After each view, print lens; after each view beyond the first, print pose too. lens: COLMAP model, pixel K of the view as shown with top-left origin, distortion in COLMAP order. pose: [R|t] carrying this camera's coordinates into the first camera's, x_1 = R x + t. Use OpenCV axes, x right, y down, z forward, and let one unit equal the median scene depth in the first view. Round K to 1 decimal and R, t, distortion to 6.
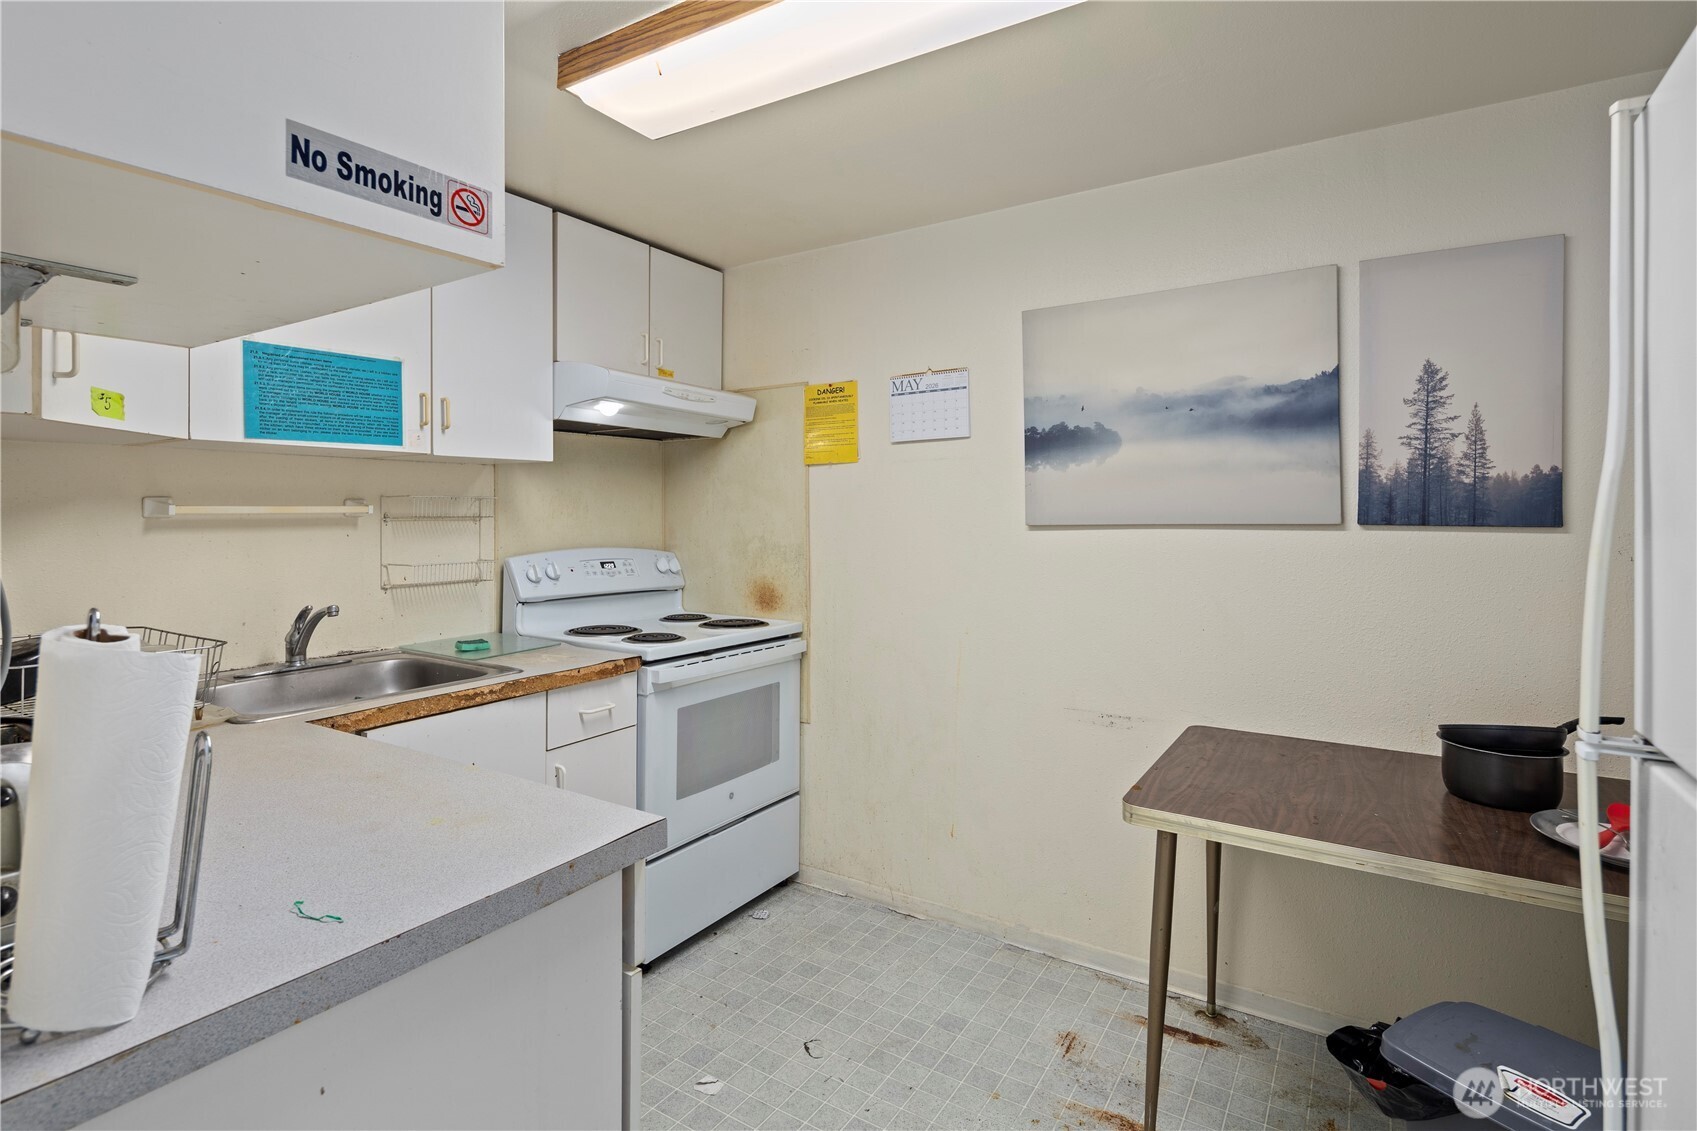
lens RADIAL K [[827.3, 0, 849.5], [0, 827.3, 514.4], [0, 0, 1]] dist [-0.001027, -0.004595]
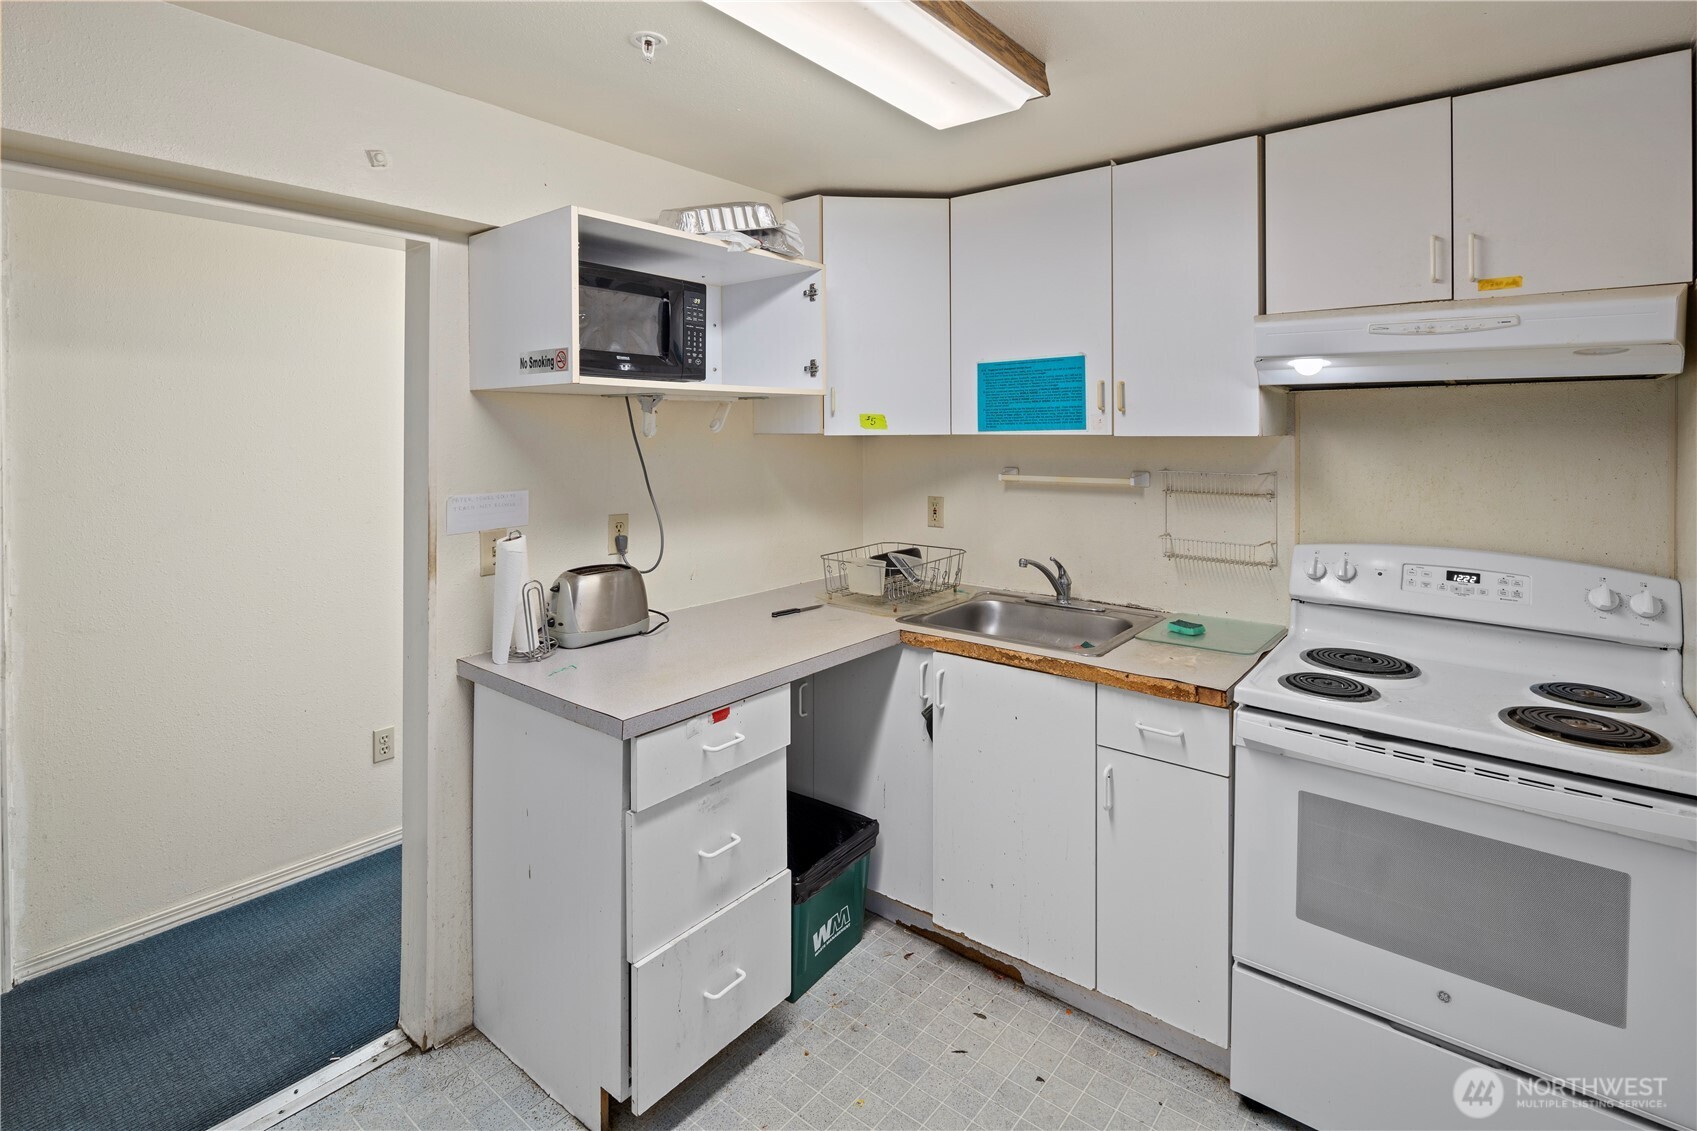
lens RADIAL K [[827.3, 0, 839.5], [0, 827.3, 432.7], [0, 0, 1]] dist [-0.001027, -0.004595]
pose [[-0.125216, 0.004636, -0.992119, 0.611337], [-0.003433, 0.999981, 0.005106, -0.081656], [0.992124, 0.004045, -0.125197, 0.790884]]
